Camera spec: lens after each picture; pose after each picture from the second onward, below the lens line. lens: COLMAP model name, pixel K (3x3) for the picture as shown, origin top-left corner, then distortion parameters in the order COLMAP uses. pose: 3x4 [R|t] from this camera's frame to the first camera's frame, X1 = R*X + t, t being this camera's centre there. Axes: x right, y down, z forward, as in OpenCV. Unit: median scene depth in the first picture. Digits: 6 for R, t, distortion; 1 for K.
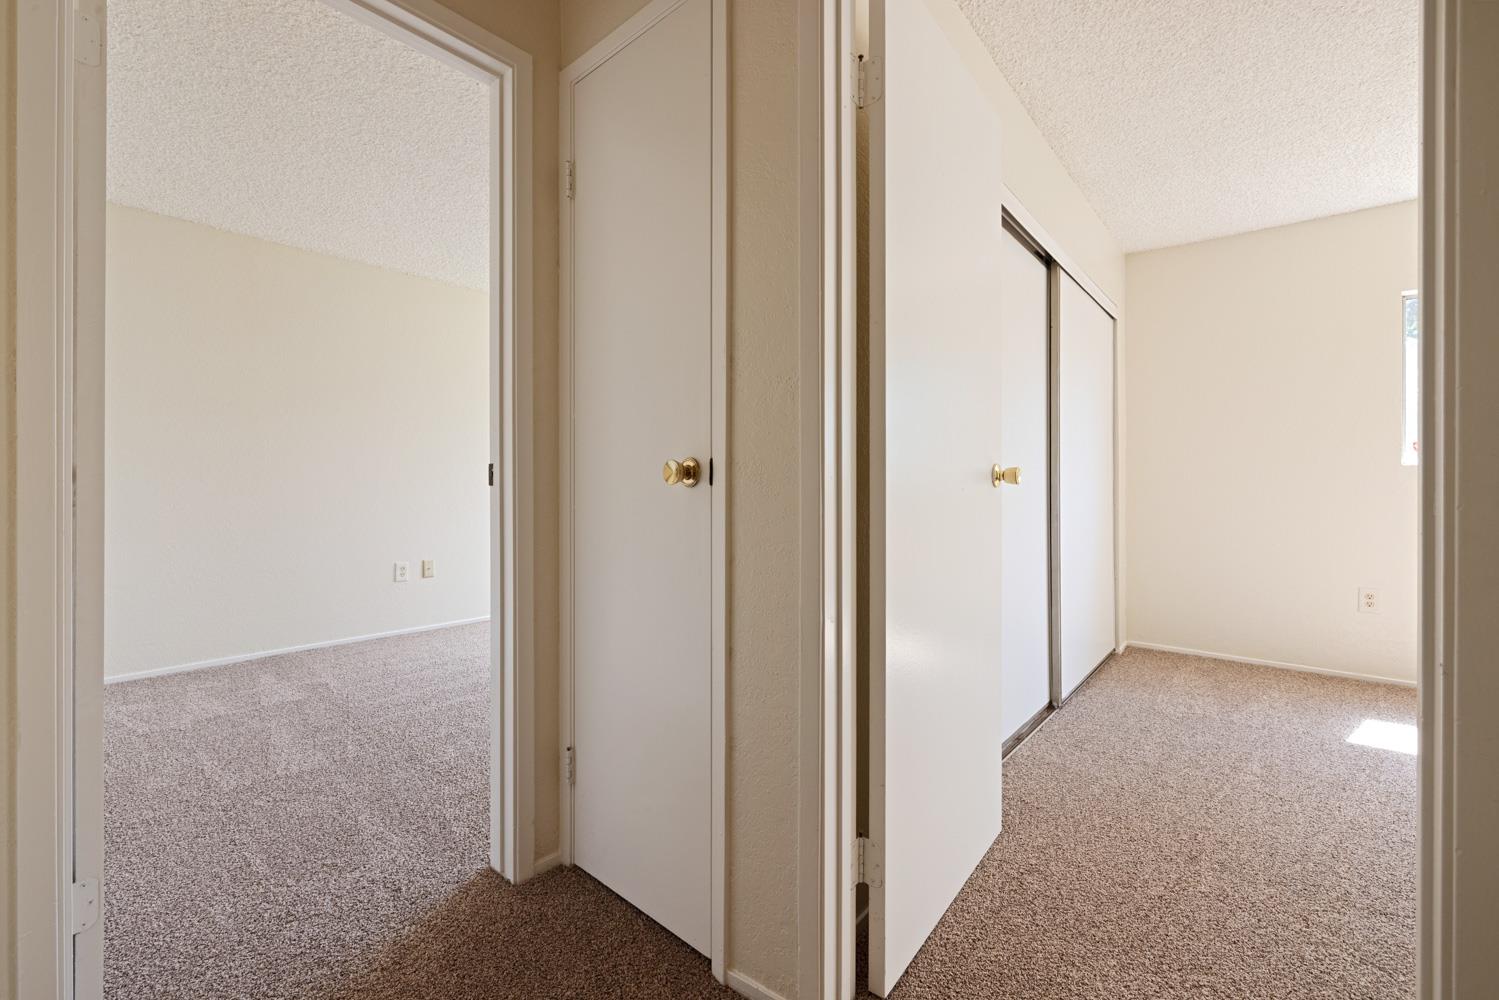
lens RADIAL K [[624.0, 0, 753.2], [0, 624.0, 493.7], [0, 0, 1]] dist [-0.004250, -0.000363]
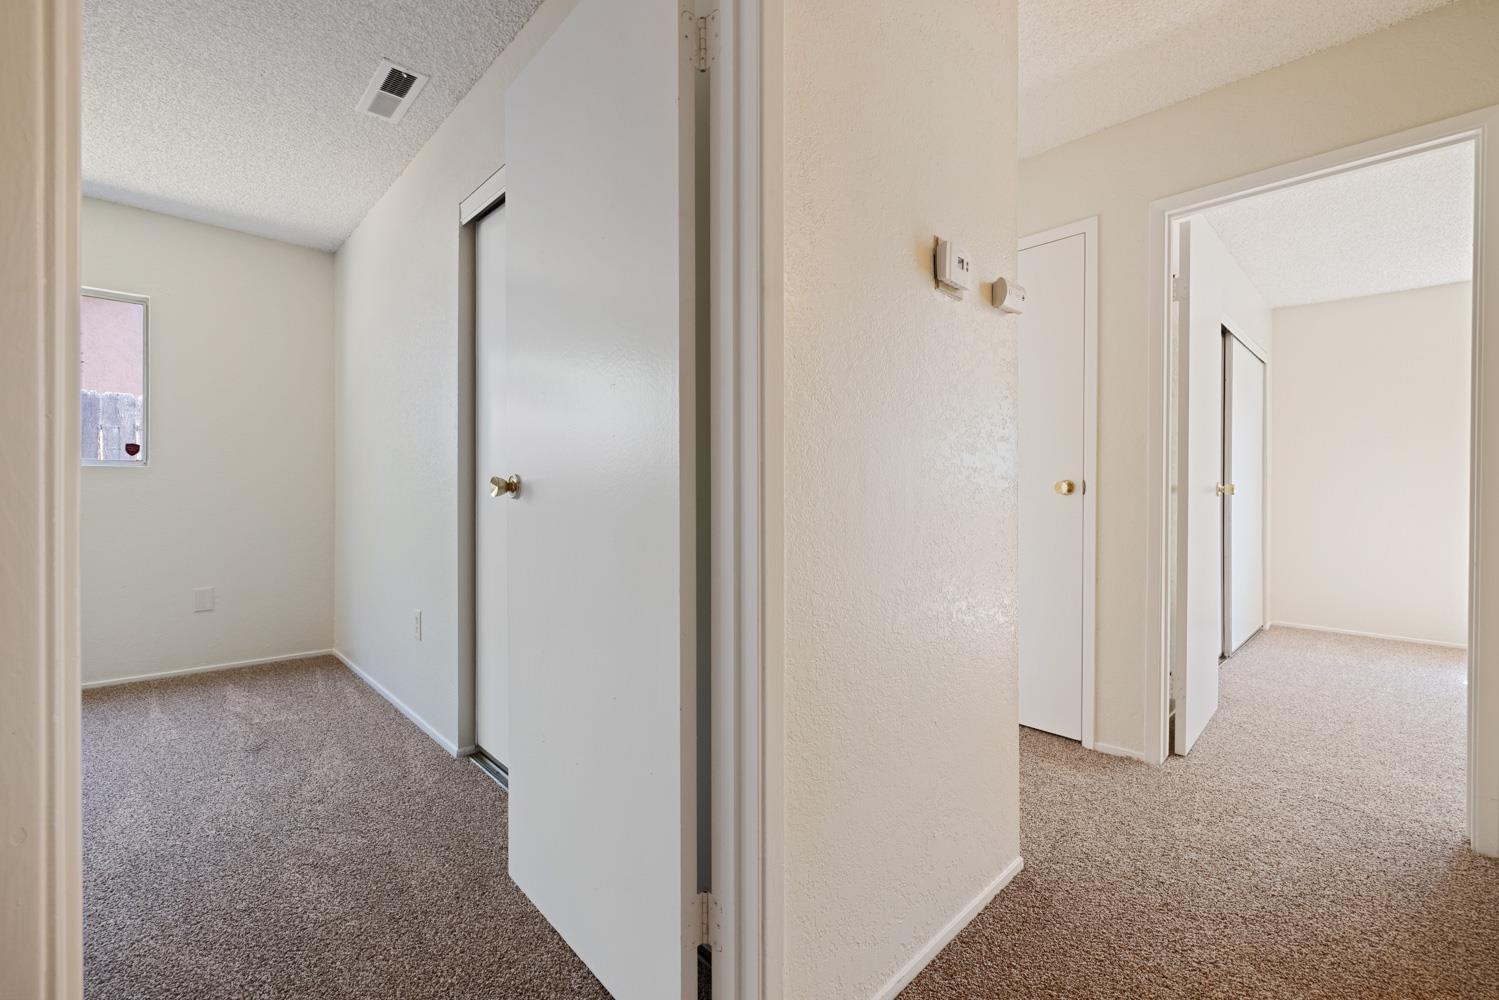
lens RADIAL K [[624.0, 0, 751.6], [0, 624.0, 496.2], [0, 0, 1]] dist [-0.004250, -0.000363]
pose [[0.993789, 0.010523, -0.110781, -0.405271], [-0.010898, 0.999937, -0.002782, 0.003898], [0.110744, 0.003972, 0.993841, -0.477641]]
